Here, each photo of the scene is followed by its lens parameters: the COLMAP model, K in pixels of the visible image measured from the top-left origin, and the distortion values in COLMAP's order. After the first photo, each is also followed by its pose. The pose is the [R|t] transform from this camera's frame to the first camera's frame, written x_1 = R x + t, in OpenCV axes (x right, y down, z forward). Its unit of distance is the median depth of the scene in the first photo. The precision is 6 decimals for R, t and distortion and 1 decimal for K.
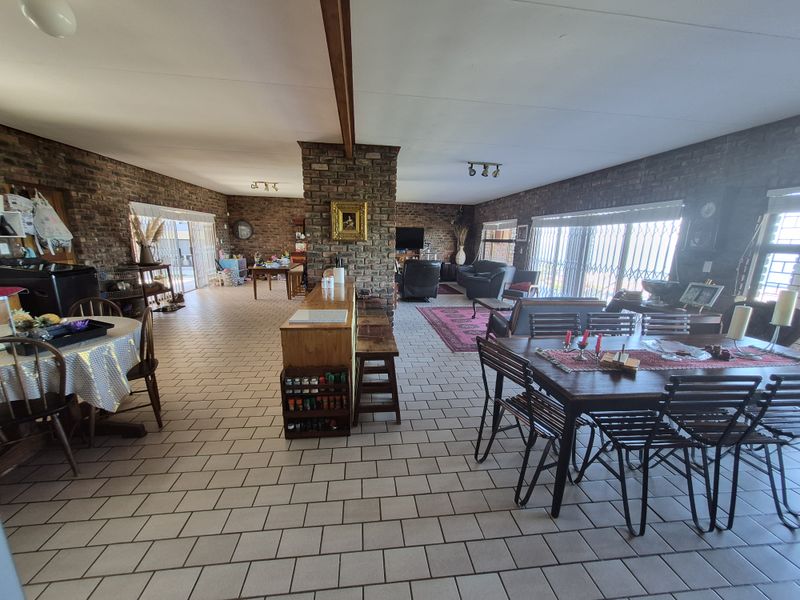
lens RADIAL K [[312.9, 0, 397.4], [0, 312.9, 307.4], [0, 0, 1]] dist [0.003775, -0.001020]
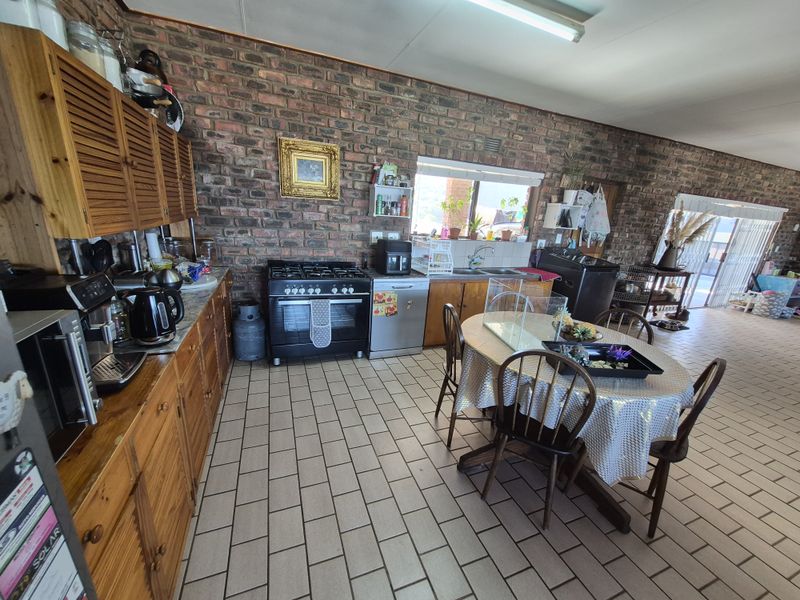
lens RADIAL K [[312.9, 0, 394.0], [0, 312.9, 307.5], [0, 0, 1]] dist [0.003775, -0.001020]
pose [[0.244143, 0.281275, -0.928051, -0.195128], [-0.272992, 0.938242, 0.212547, -0.022277], [0.930521, 0.201459, 0.305851, 0.103628]]
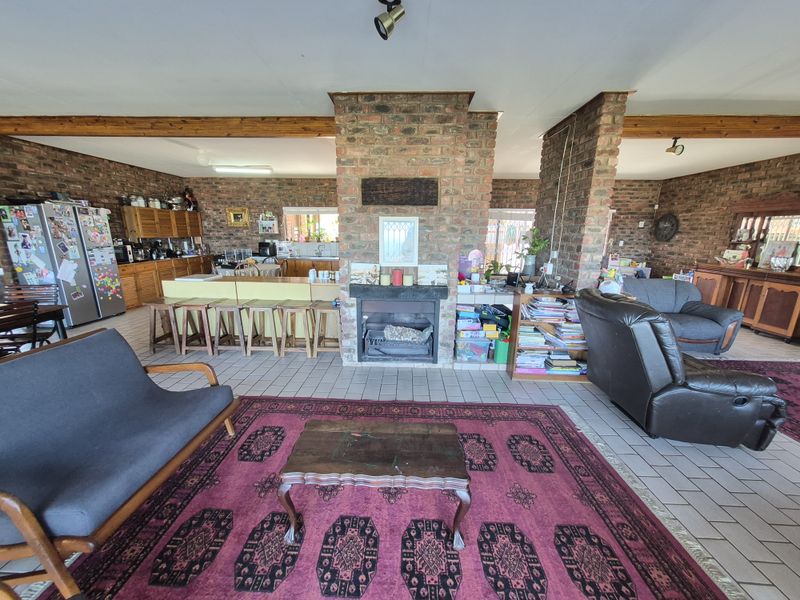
lens RADIAL K [[312.9, 0, 396.7], [0, 312.9, 303.8], [0, 0, 1]] dist [0.003775, -0.001020]
pose [[-0.160628, 0.206845, -0.965098, 0.607625], [-0.228677, 0.943390, 0.240253, -0.243523], [0.960159, 0.259287, -0.104234, 1.109576]]
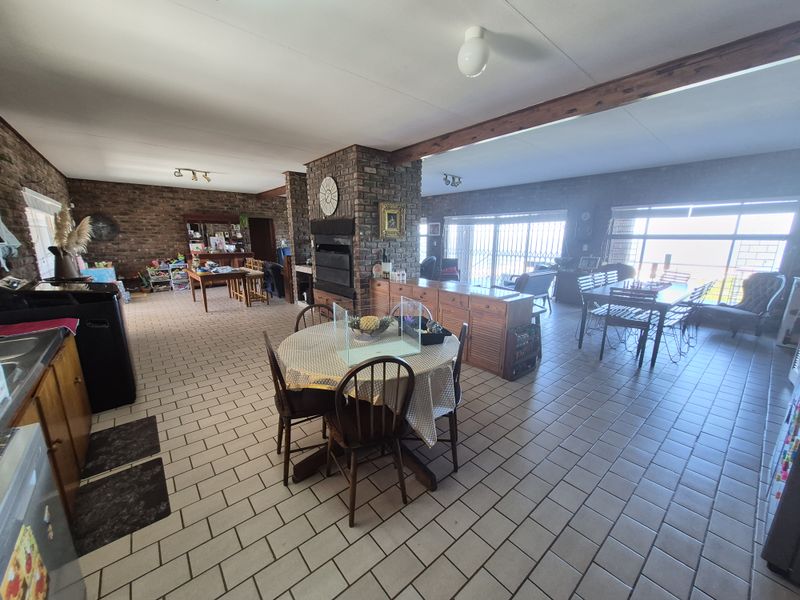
lens RADIAL K [[312.9, 0, 397.3], [0, 312.9, 304.4], [0, 0, 1]] dist [0.003775, -0.001020]
pose [[0.841651, -0.133660, 0.523219, -0.646570], [0.131241, 0.990464, 0.041907, -0.018979], [-0.523831, 0.033397, 0.851167, 0.038997]]
